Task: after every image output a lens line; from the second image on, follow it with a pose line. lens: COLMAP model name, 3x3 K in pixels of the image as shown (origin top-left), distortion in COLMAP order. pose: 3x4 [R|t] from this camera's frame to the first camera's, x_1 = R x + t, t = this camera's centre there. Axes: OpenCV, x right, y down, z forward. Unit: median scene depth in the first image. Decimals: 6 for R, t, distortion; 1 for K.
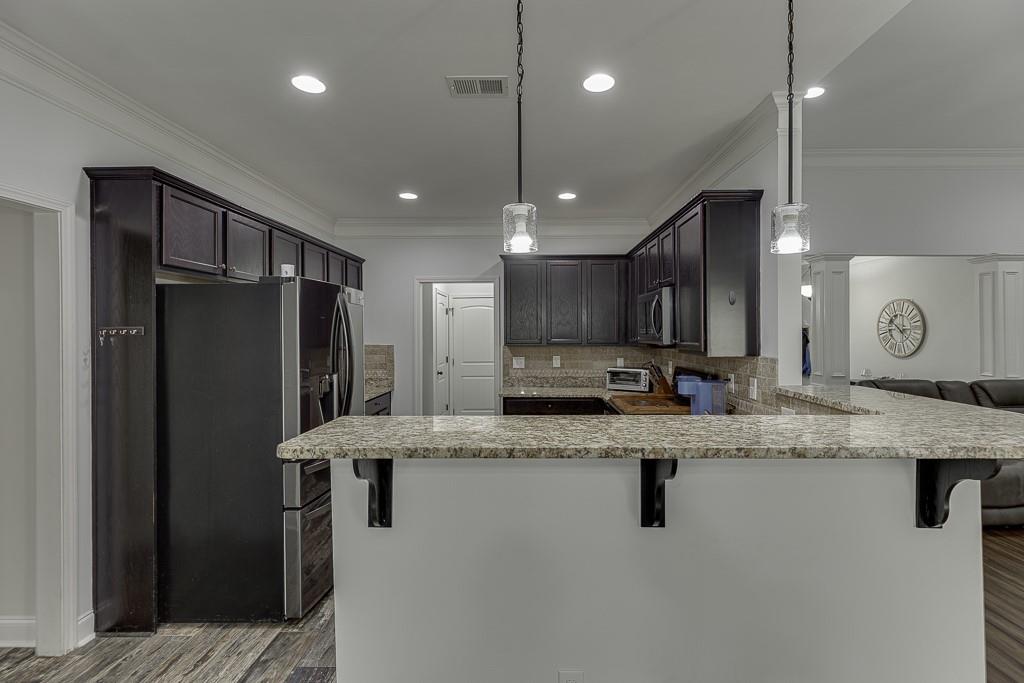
lens RADIAL K [[460.0, 0, 518.4], [0, 460.0, 334.7], [0, 0, 1]] dist [0.005382, -0.000326]
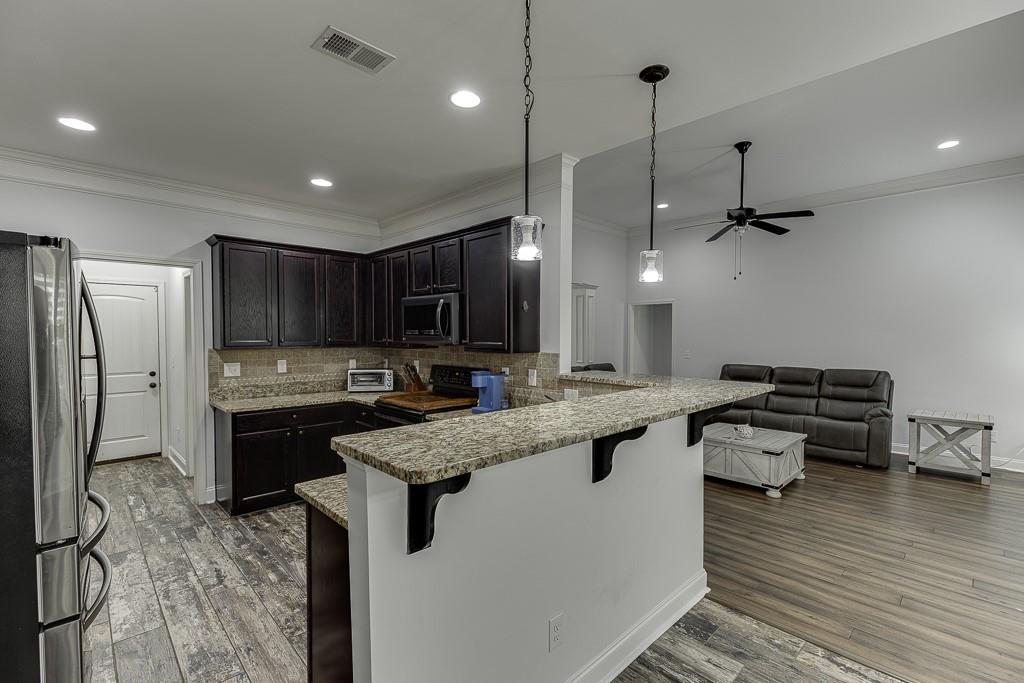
lens RADIAL K [[460.0, 0, 515.5], [0, 460.0, 350.9], [0, 0, 1]] dist [0.005382, -0.000326]
pose [[0.706890, -0.023136, 0.706945, -0.249982], [-0.000425, 0.999451, 0.033133, -0.000091], [-0.707324, -0.023722, 0.706492, 0.075796]]
